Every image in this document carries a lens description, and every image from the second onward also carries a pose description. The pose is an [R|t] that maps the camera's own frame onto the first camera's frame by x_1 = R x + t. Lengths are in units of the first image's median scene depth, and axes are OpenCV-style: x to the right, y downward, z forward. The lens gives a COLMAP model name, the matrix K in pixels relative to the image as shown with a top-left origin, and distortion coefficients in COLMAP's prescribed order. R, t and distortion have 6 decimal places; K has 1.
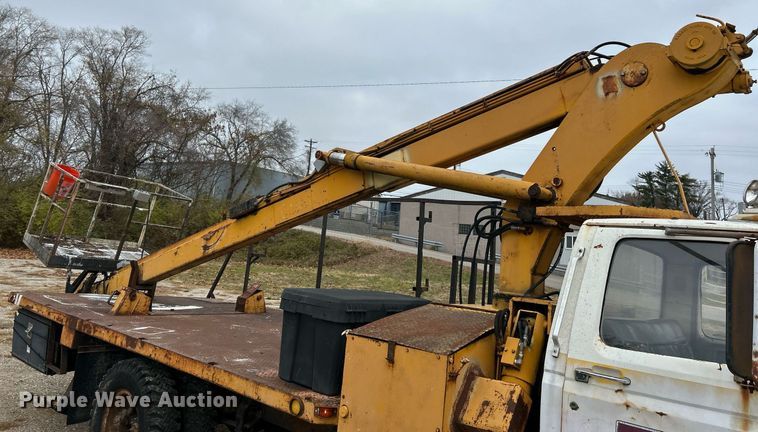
lens RADIAL K [[568.9, 0, 379.0], [0, 568.9, 216.0], [0, 0, 1]] dist [0.004782, 0.003213]
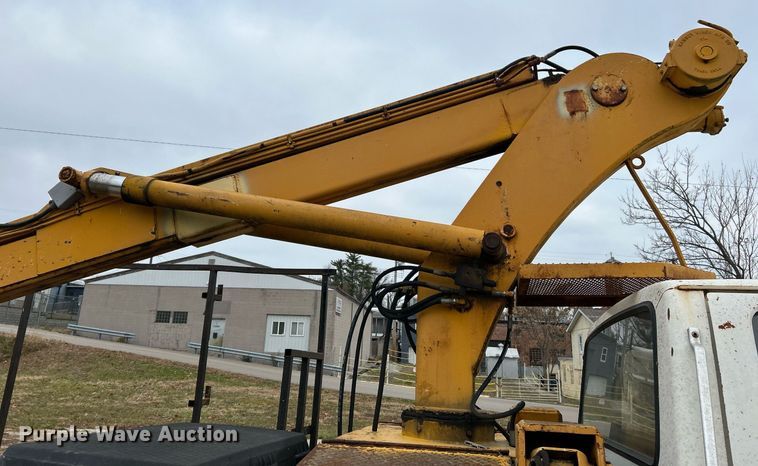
lens RADIAL K [[562.6, 0, 379.6], [0, 562.6, 202.3], [0, 0, 1]] dist [0.030299, -0.001401]
pose [[0.861018, 0.085283, 0.501372, -0.152373], [0.003715, 0.984759, -0.173886, 0.021380], [-0.508560, 0.151581, 0.847579, 0.483940]]
